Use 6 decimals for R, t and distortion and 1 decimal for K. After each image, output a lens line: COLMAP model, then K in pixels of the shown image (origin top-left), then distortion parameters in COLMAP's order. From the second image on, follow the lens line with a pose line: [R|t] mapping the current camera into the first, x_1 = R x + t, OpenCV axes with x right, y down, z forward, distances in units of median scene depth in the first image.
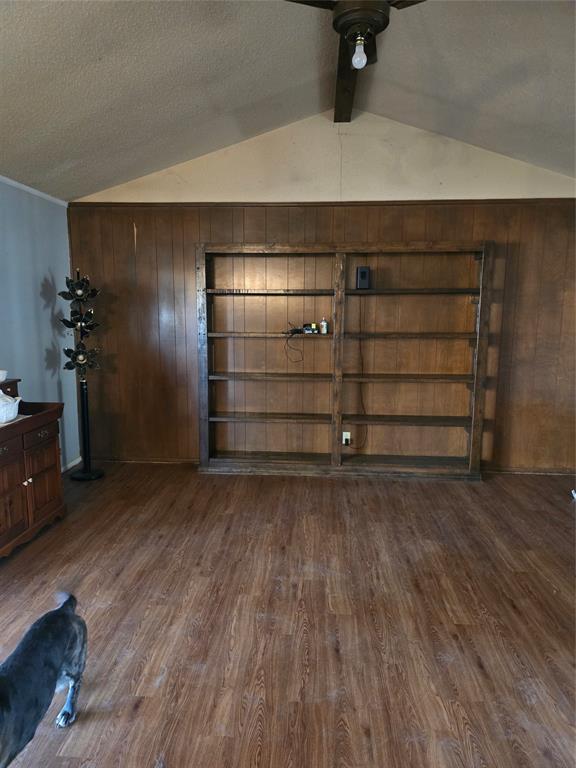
lens RADIAL K [[528.1, 0, 275.0], [0, 528.1, 394.4], [0, 0, 1]] dist [0.055272, -0.055995]
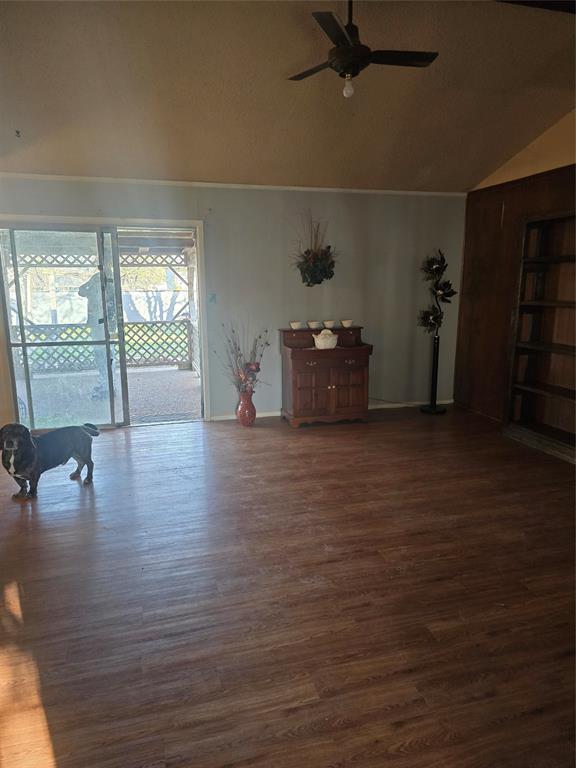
lens RADIAL K [[528.1, 0, 275.0], [0, 528.1, 394.4], [0, 0, 1]] dist [0.055272, -0.055995]
pose [[0.308399, 0.188919, -0.932309, 0.970786], [-0.144418, 0.978019, 0.150409, -0.032763], [0.940230, 0.088256, 0.328904, 0.289977]]
